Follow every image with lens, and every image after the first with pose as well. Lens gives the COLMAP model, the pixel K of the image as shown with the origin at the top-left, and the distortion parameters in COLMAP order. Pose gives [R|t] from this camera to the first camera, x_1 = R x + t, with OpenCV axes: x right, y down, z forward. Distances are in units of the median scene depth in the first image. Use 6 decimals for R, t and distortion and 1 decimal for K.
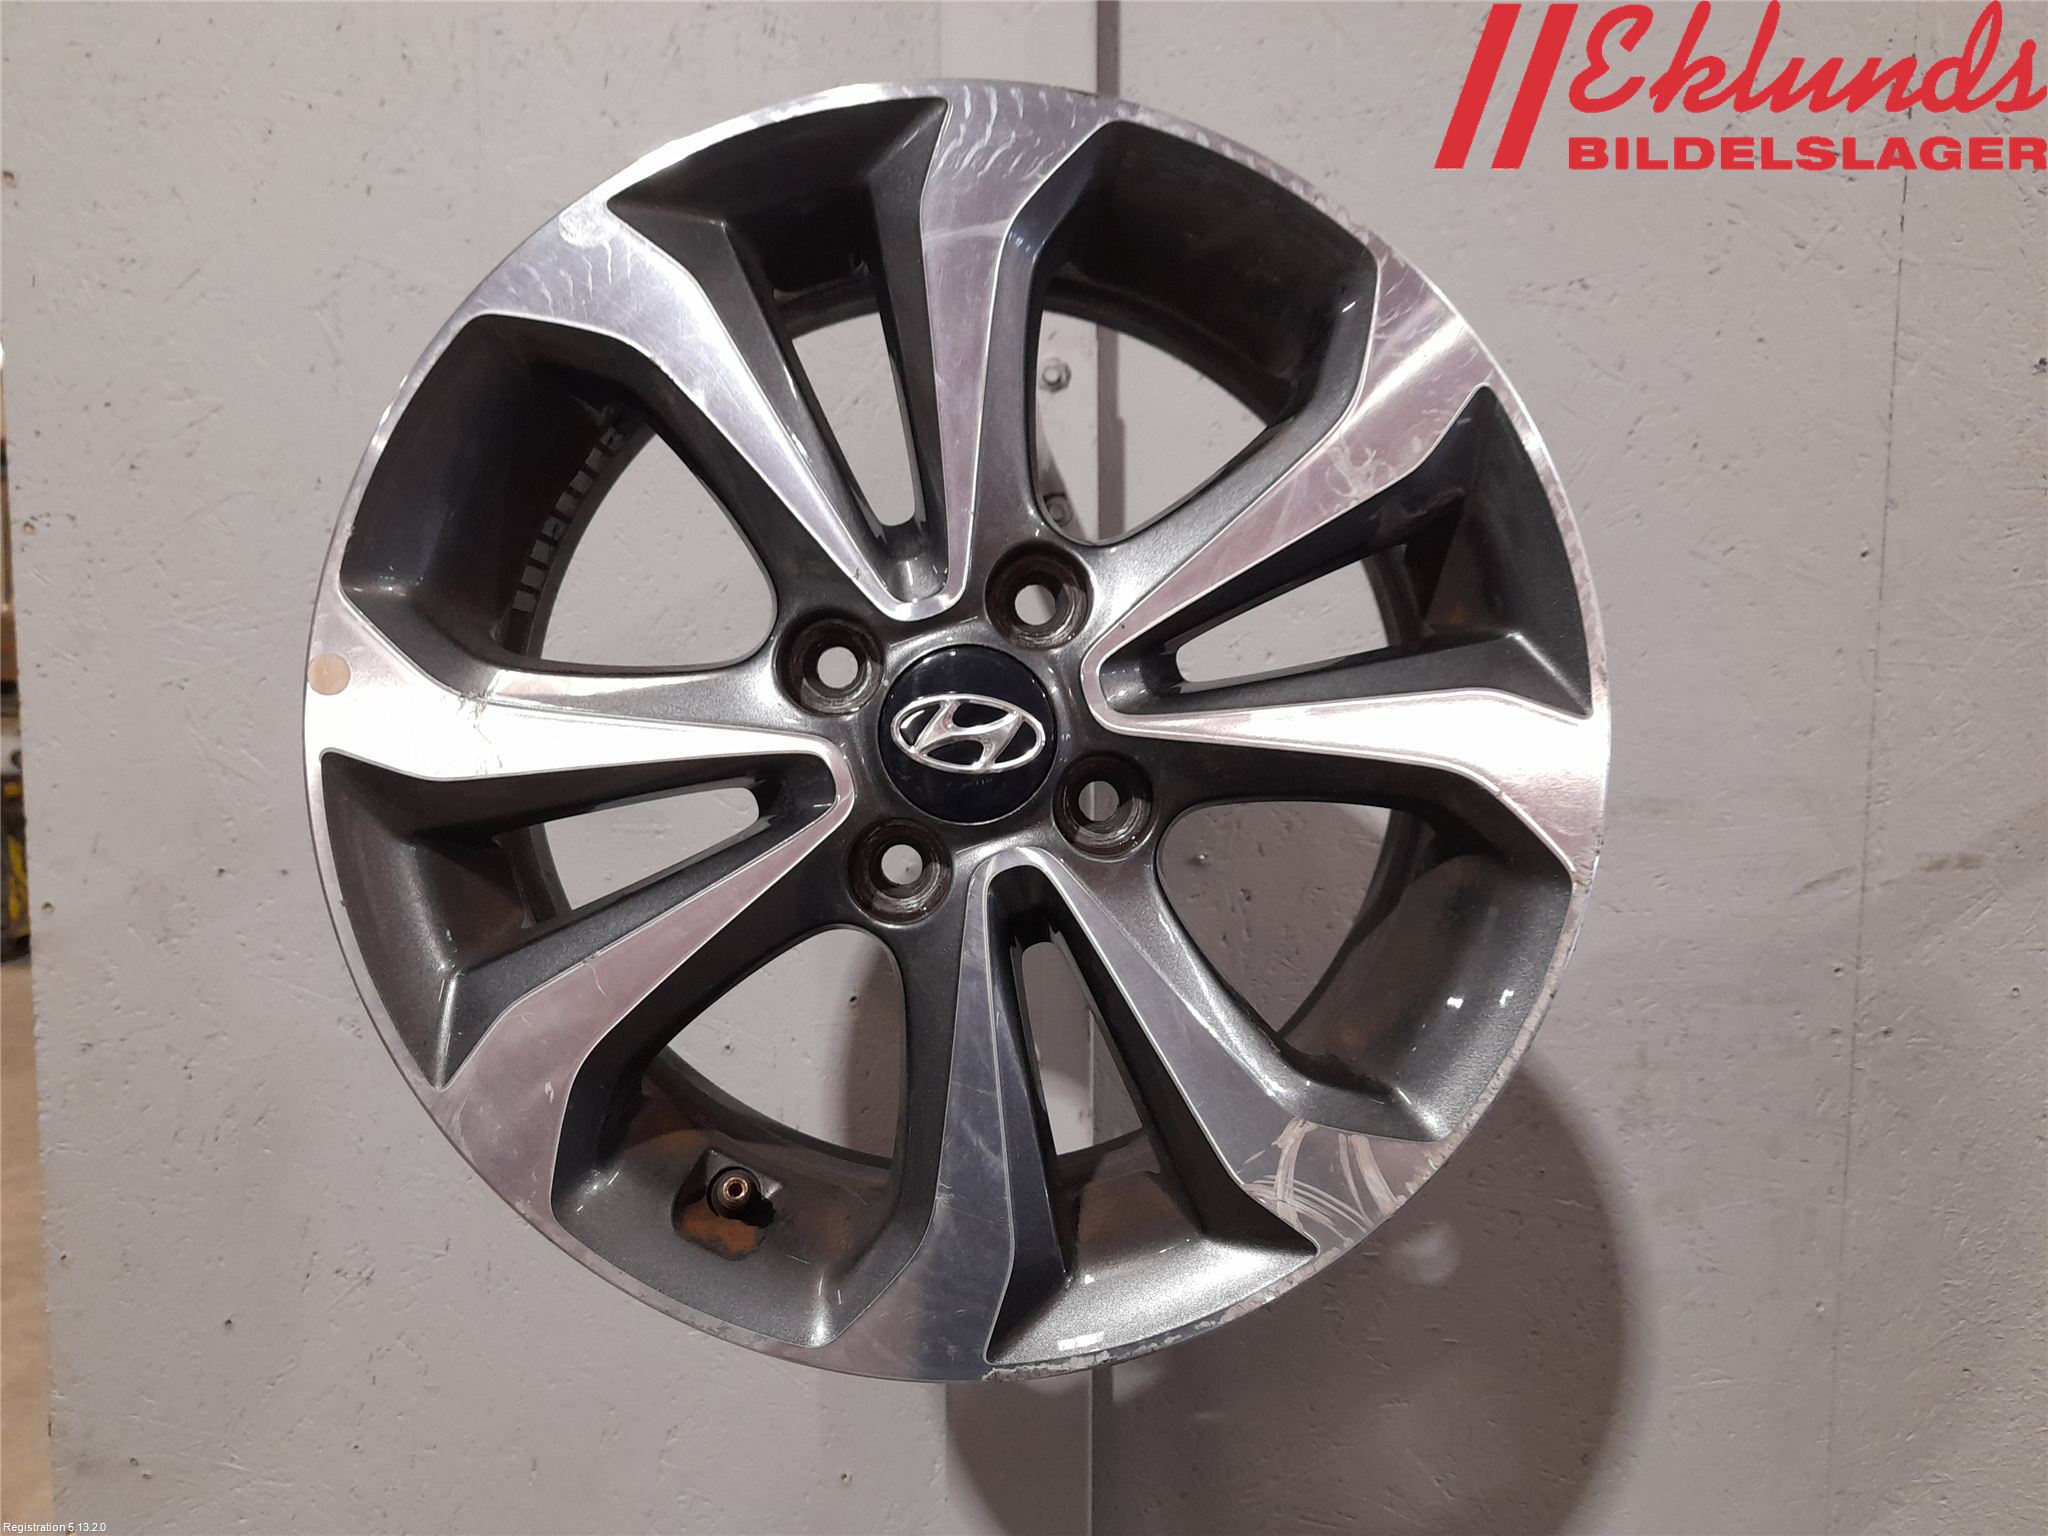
lens RADIAL K [[1487.8, 0, 1005.3], [0, 1487.8, 773.3], [0, 0, 1]] dist [-0.001155, 0.001830]
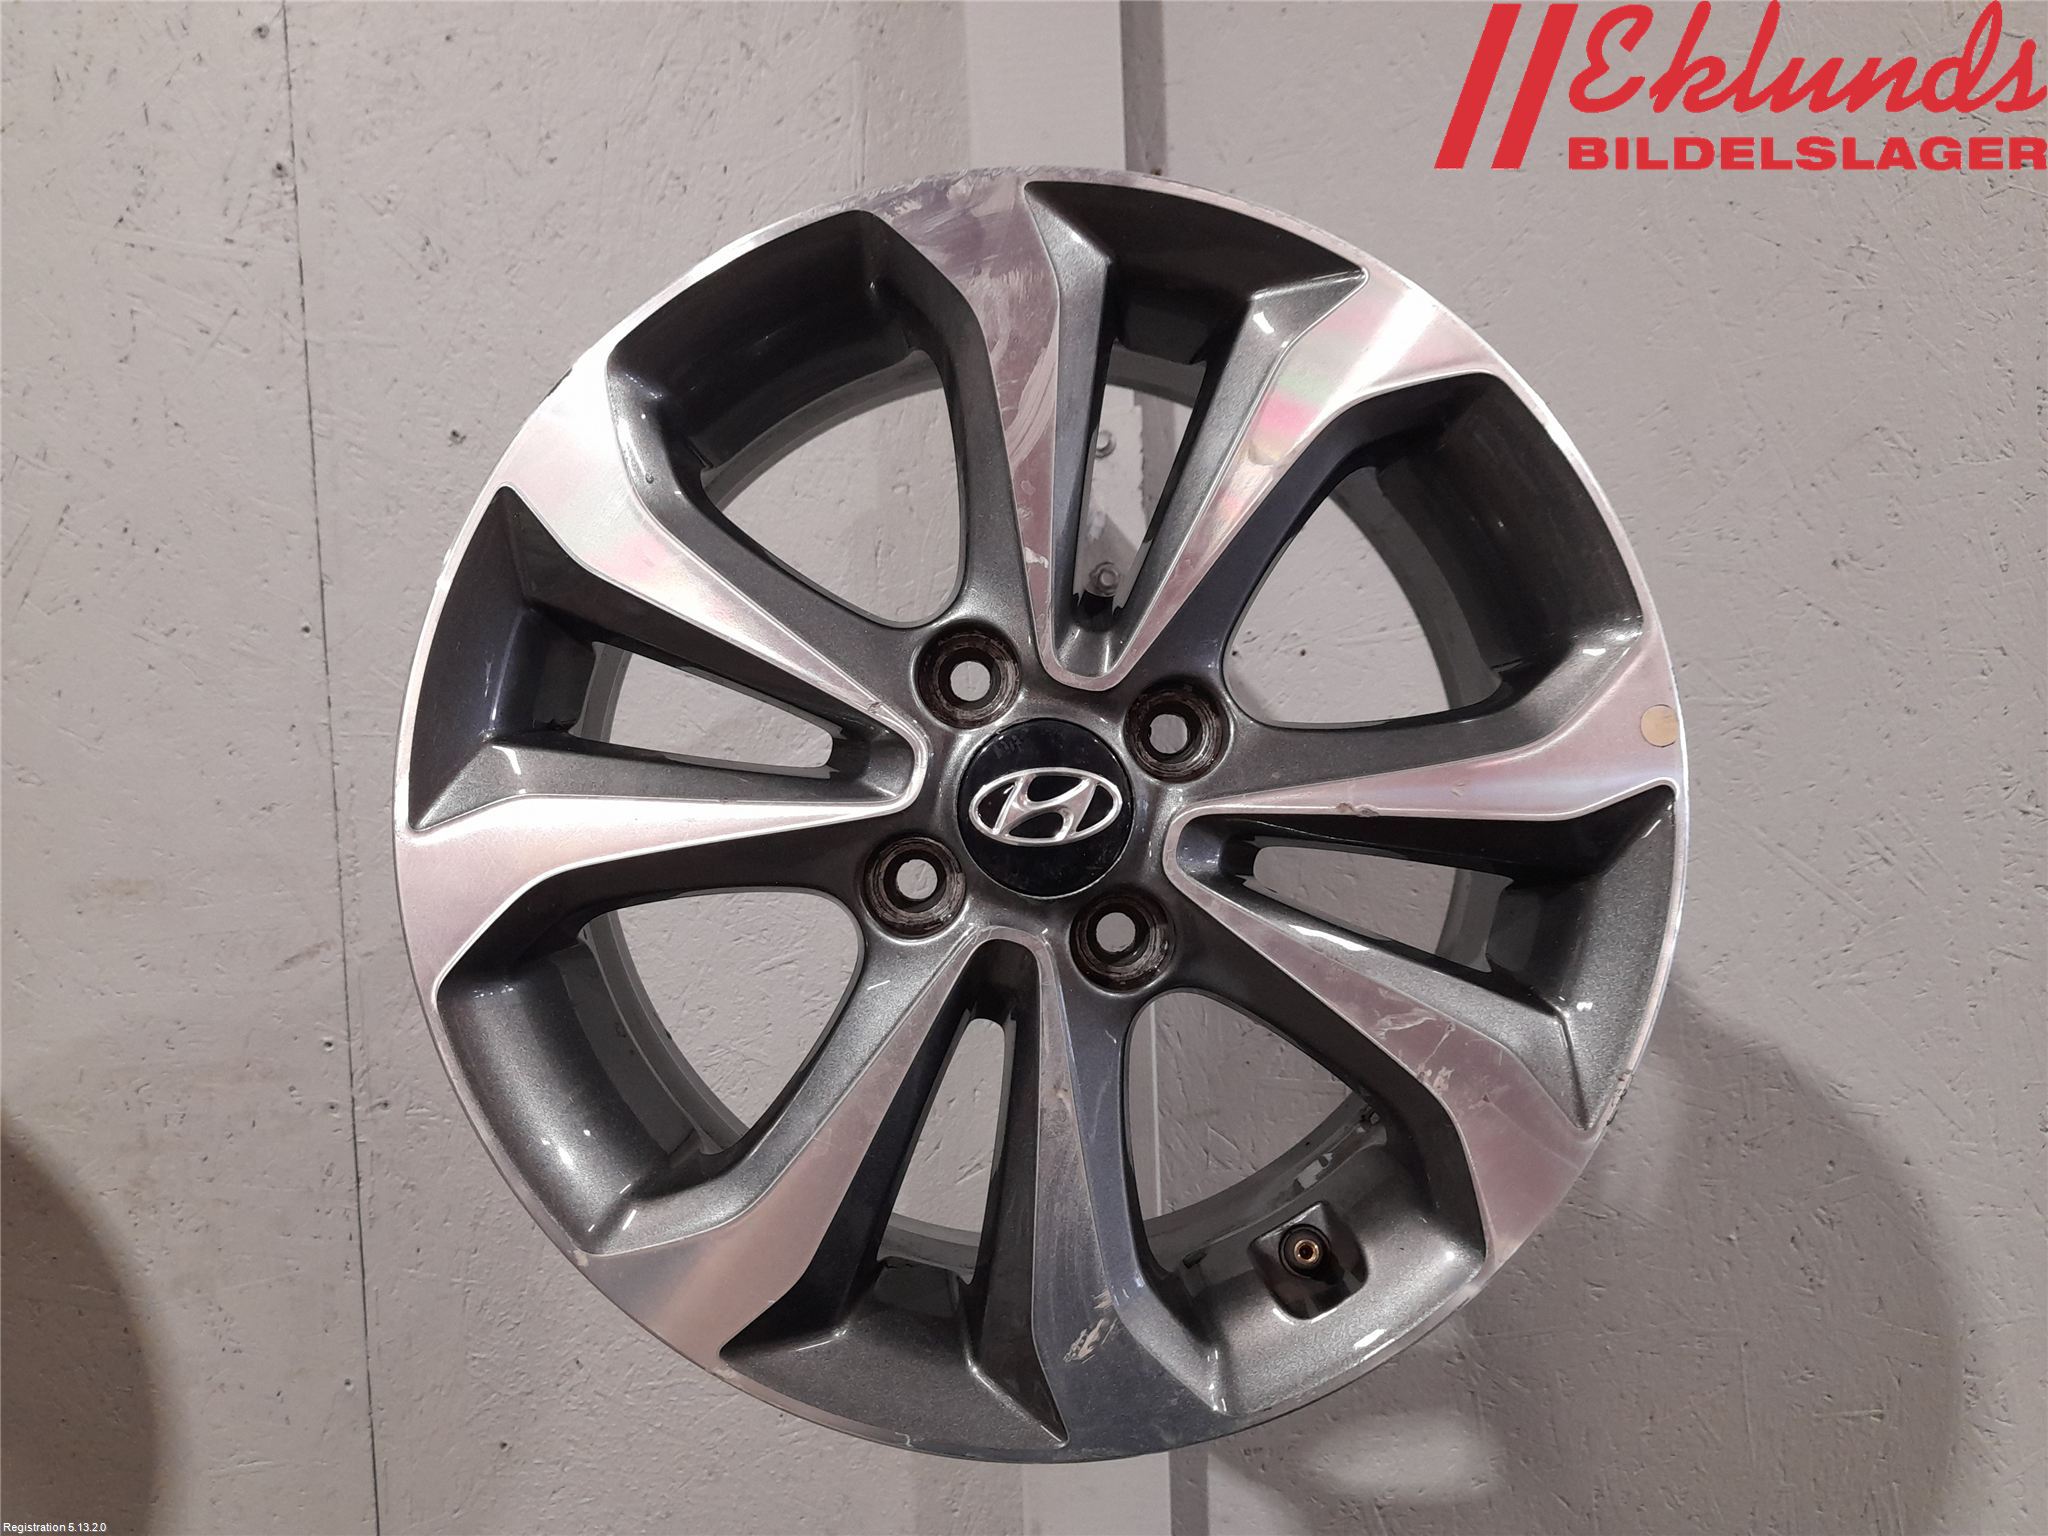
lens RADIAL K [[1487.8, 0, 1042.4], [0, 1487.8, 761.0], [0, 0, 1]] dist [-0.001155, 0.001830]
pose [[0.999024, -0.041573, -0.014935, 1.061329], [0.041083, 0.998652, -0.031717, -0.005990], [0.016233, 0.031072, 0.999385, 0.004005]]
